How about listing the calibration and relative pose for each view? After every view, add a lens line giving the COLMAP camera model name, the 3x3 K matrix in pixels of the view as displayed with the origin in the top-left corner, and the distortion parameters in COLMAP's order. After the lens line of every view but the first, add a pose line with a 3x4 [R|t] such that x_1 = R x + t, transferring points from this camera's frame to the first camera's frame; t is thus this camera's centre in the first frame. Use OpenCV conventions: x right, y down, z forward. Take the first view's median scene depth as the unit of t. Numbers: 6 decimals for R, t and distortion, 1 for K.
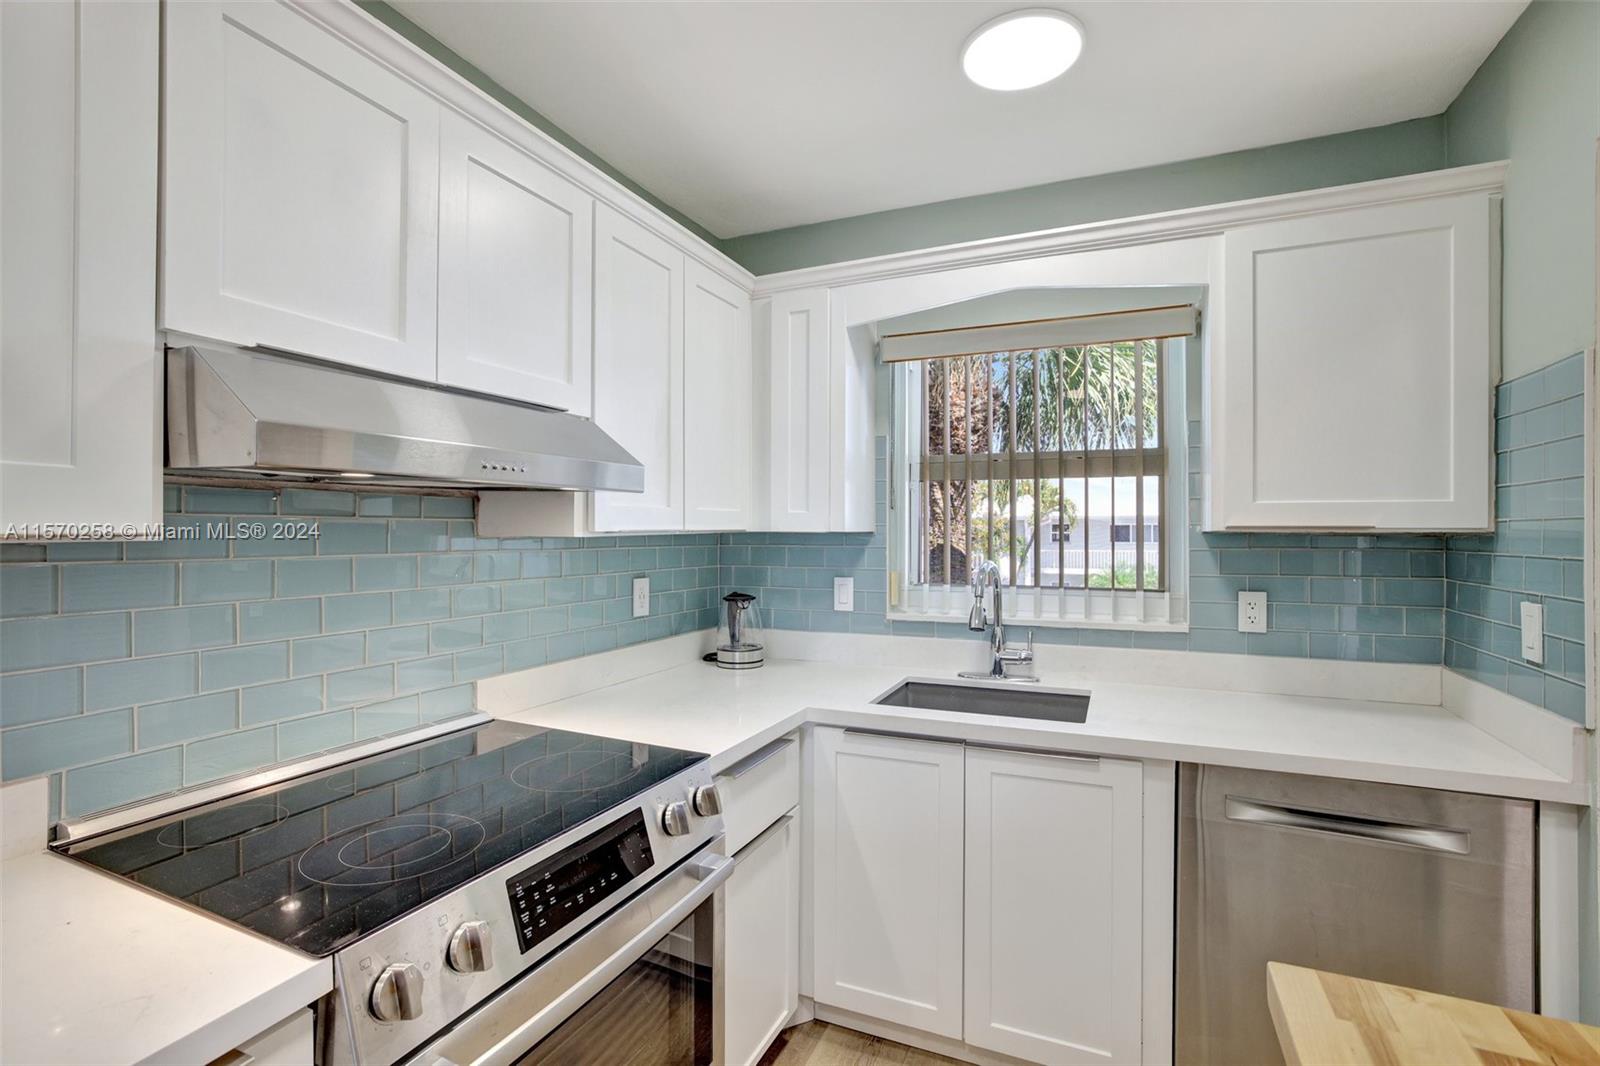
lens RADIAL K [[735.4, 0, 807.2], [0, 735.4, 528.7], [0, 0, 1]] dist [-0.005390, -0.000150]
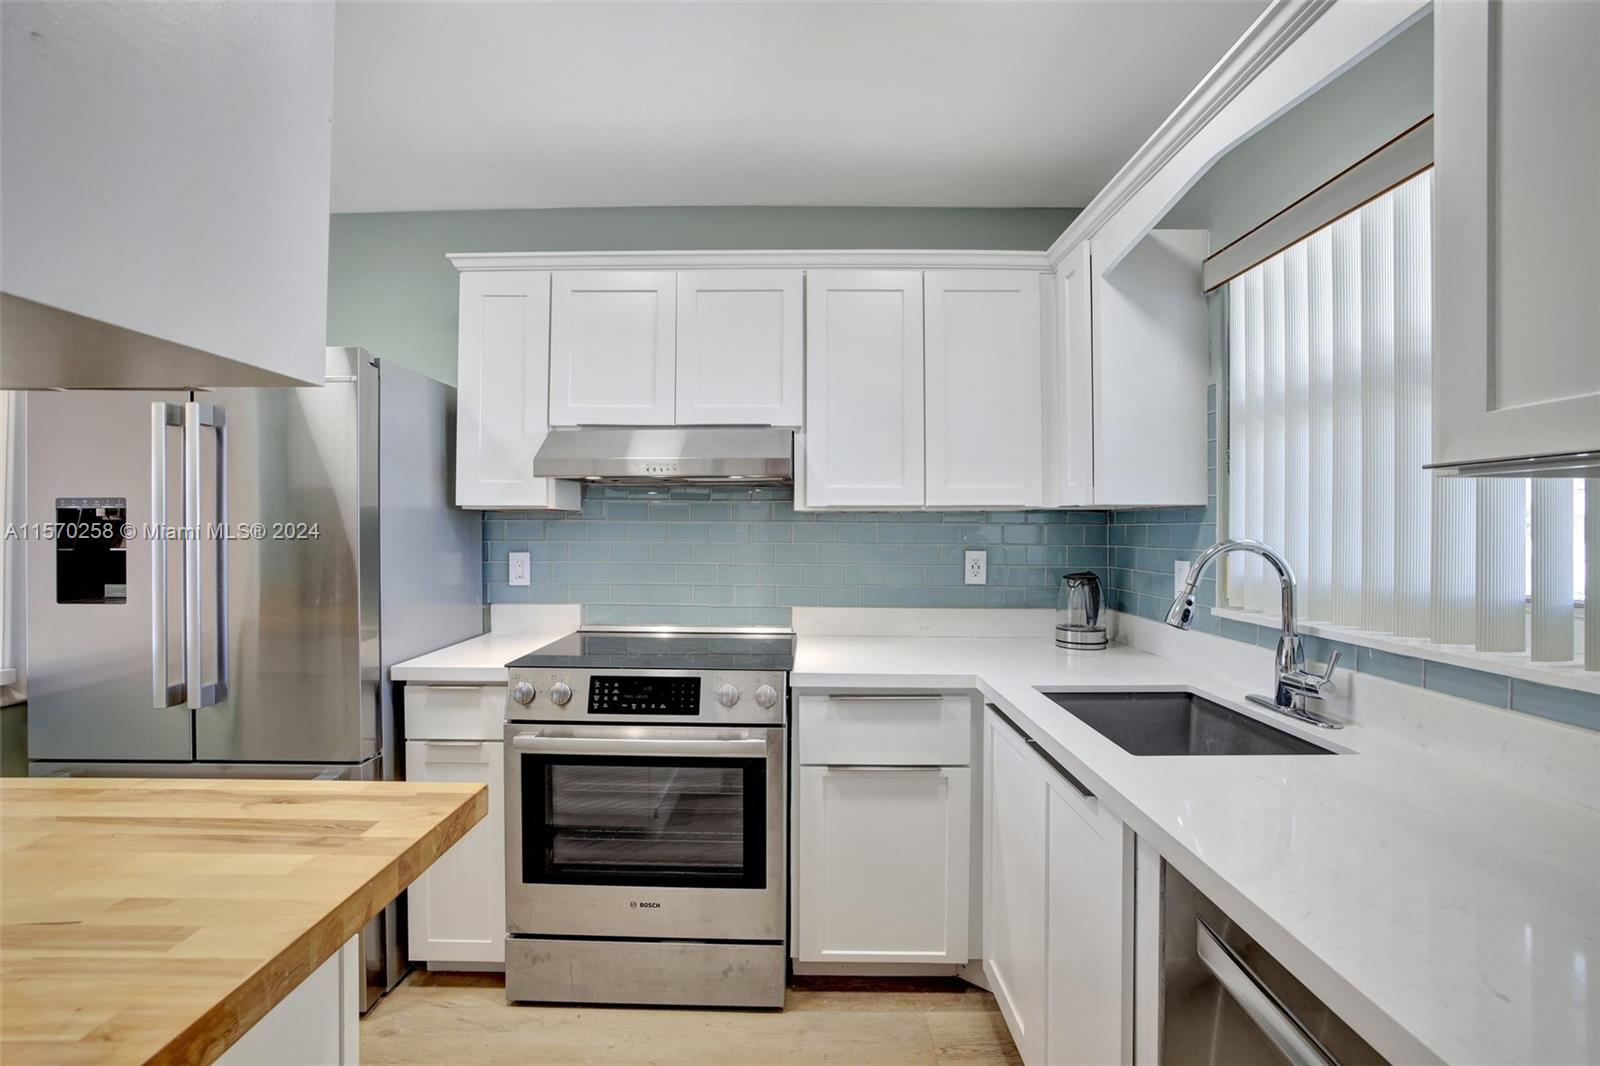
lens RADIAL K [[693.9, 0, 789.9], [0, 693.9, 523.0], [0, 0, 1]] dist [-0.045443, 0.013397]
pose [[0.398771, -0.004262, -0.917041, 0.751568], [-0.000033, 0.999989, -0.004662, 0.034649], [0.917051, 0.001889, 0.398766, 0.365545]]
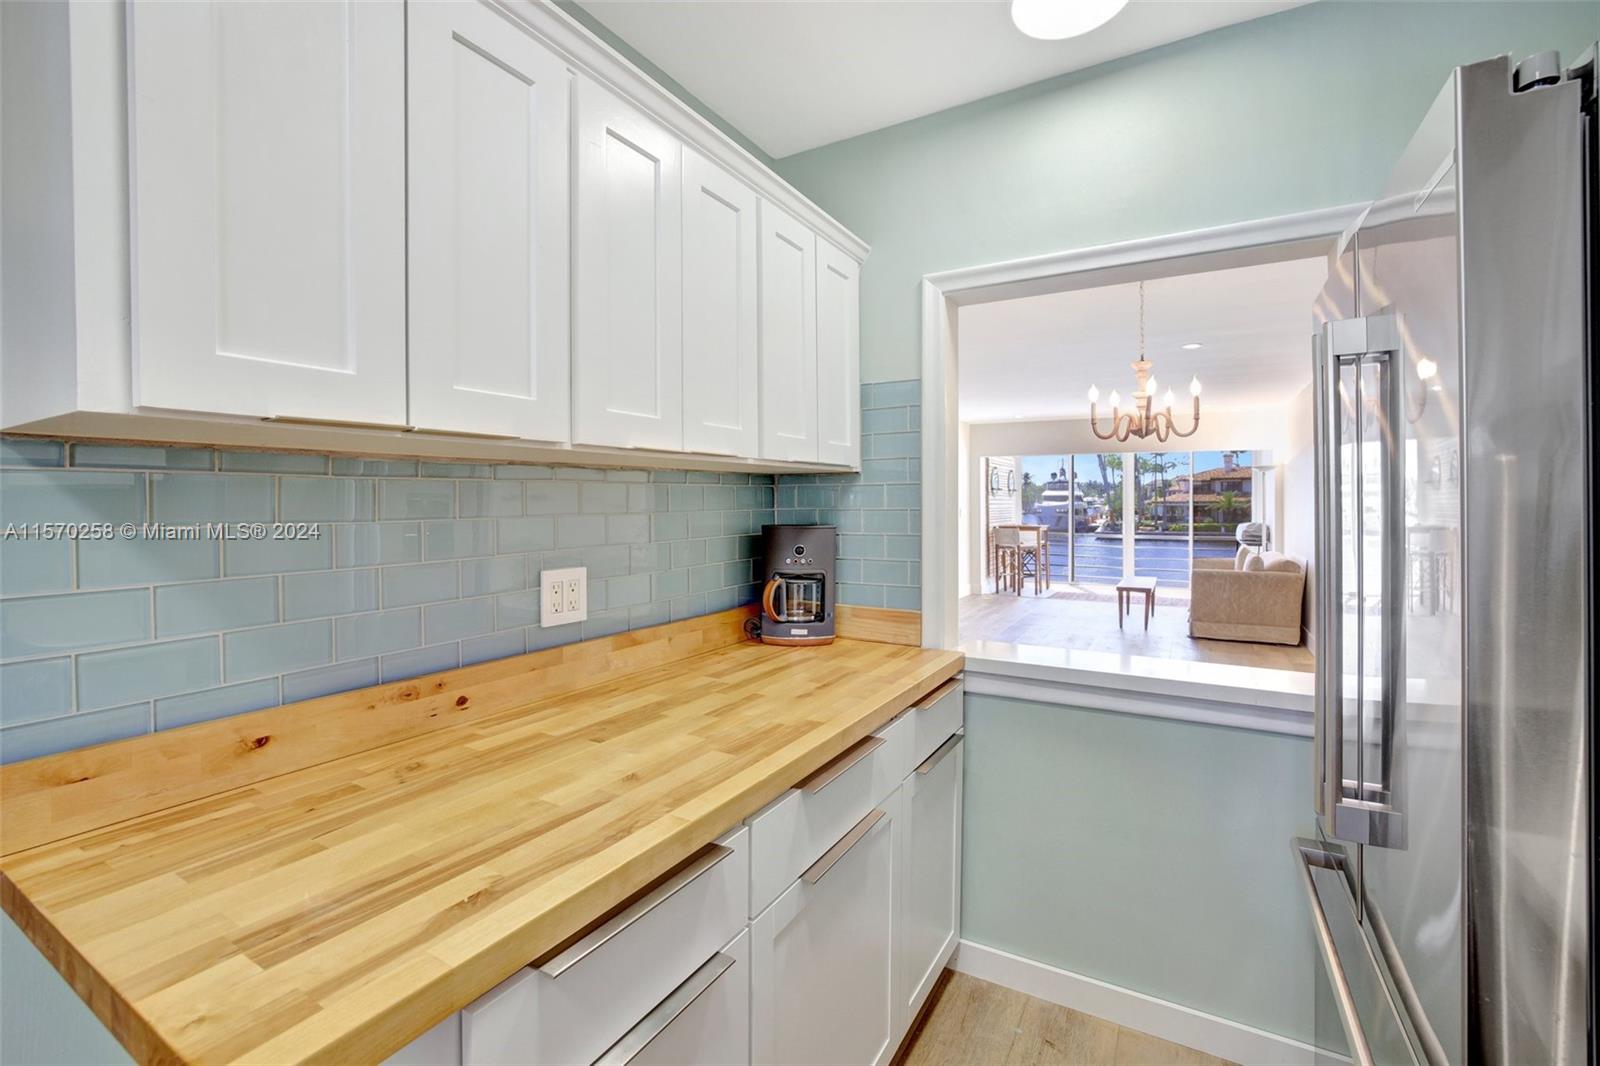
lens RADIAL K [[693.9, 0, 802.4], [0, 693.9, 503.7], [0, 0, 1]] dist [-0.045443, 0.013397]
pose [[-0.994839, 0.002572, 0.101436, 0.013845], [0.002413, 0.999996, -0.001694, 0.013315], [-0.101440, -0.001440, -0.994841, 0.566749]]
